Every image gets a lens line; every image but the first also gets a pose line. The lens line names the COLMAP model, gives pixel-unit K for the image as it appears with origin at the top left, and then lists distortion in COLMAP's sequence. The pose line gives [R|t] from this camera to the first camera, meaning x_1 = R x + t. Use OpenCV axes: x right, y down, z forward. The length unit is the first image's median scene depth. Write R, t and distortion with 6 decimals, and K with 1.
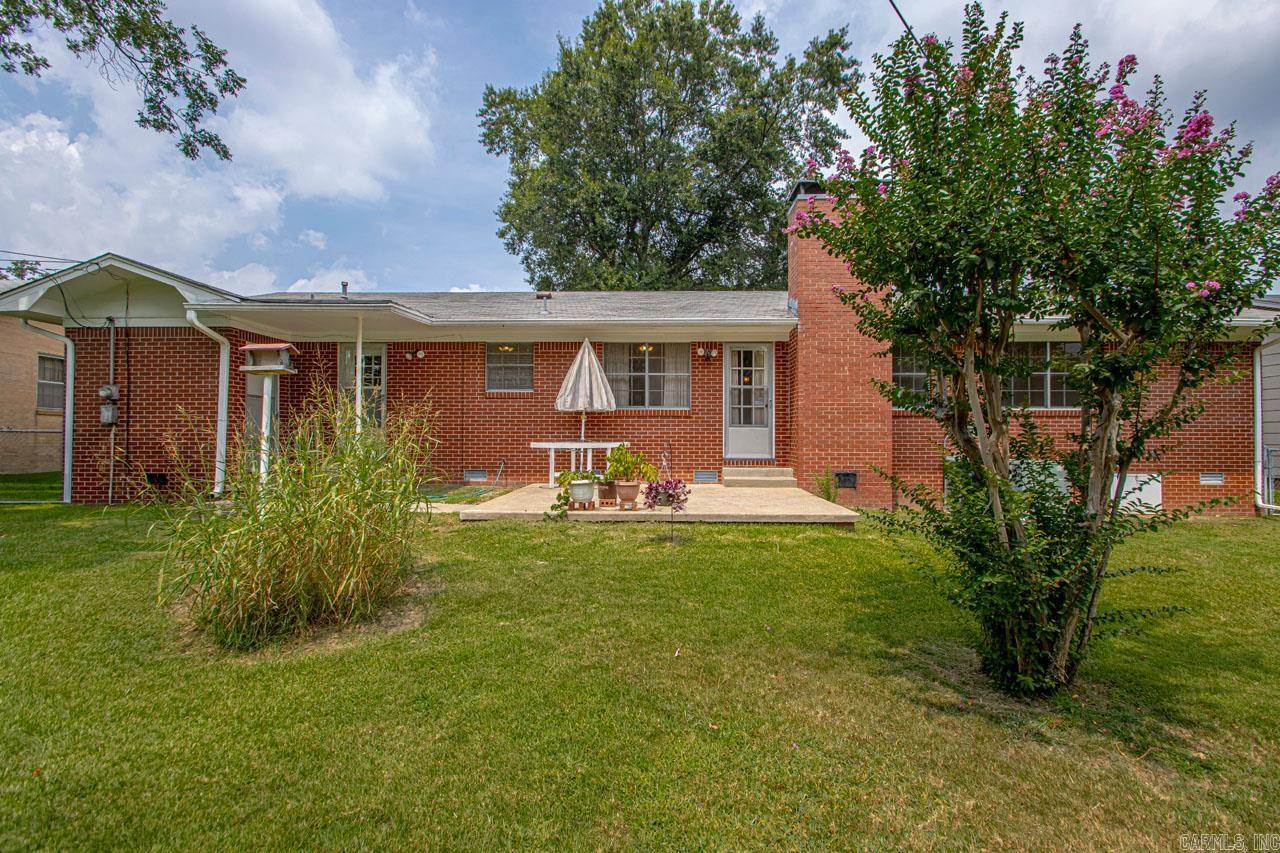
lens RADIAL K [[610.2, 0, 637.2], [0, 610.2, 434.5], [0, 0, 1]] dist [0.000535, -0.009117]
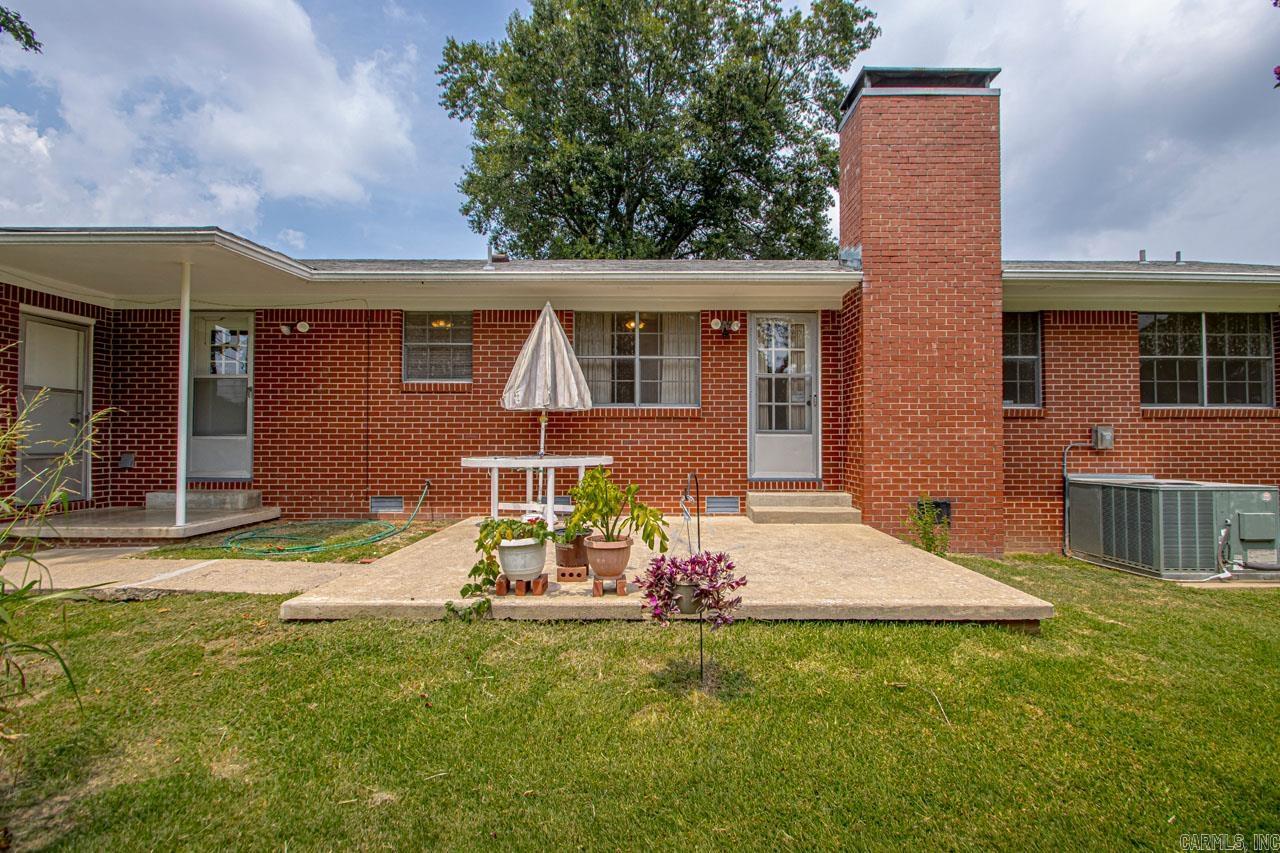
lens RADIAL K [[610.2, 0, 637.4], [0, 610.2, 426.3], [0, 0, 1]] dist [0.000535, -0.009117]
pose [[0.999607, -0.001198, 0.028003, -0.003293], [0.001684, 0.999848, -0.017328, -0.008419], [-0.027978, 0.017369, 0.999458, 0.306611]]
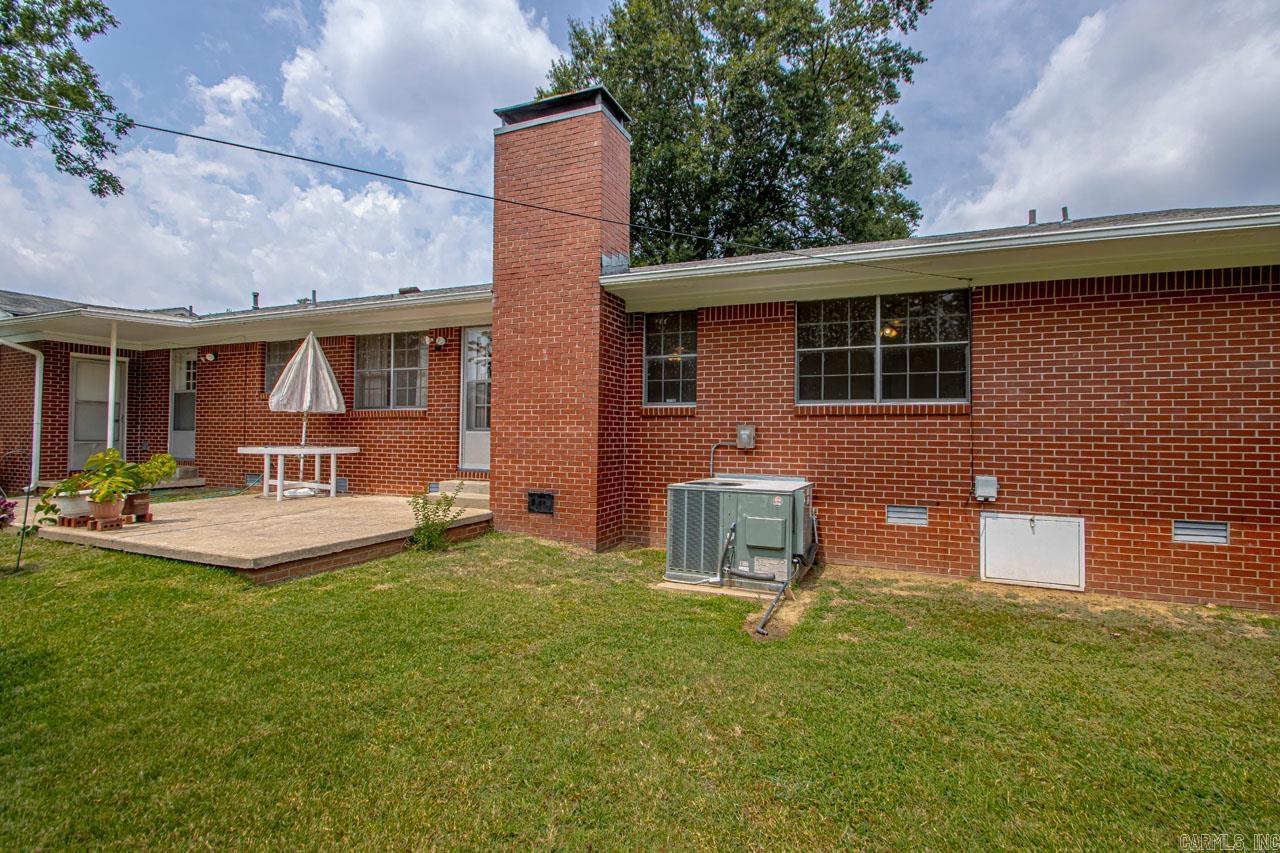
lens RADIAL K [[610.2, 0, 642.4], [0, 610.2, 422.7], [0, 0, 1]] dist [0.000535, -0.009117]
pose [[0.930794, -0.001884, -0.365540, 0.659852], [-0.004784, 0.999838, -0.017334, -0.009544], [0.365514, 0.017884, 0.930634, 0.321967]]
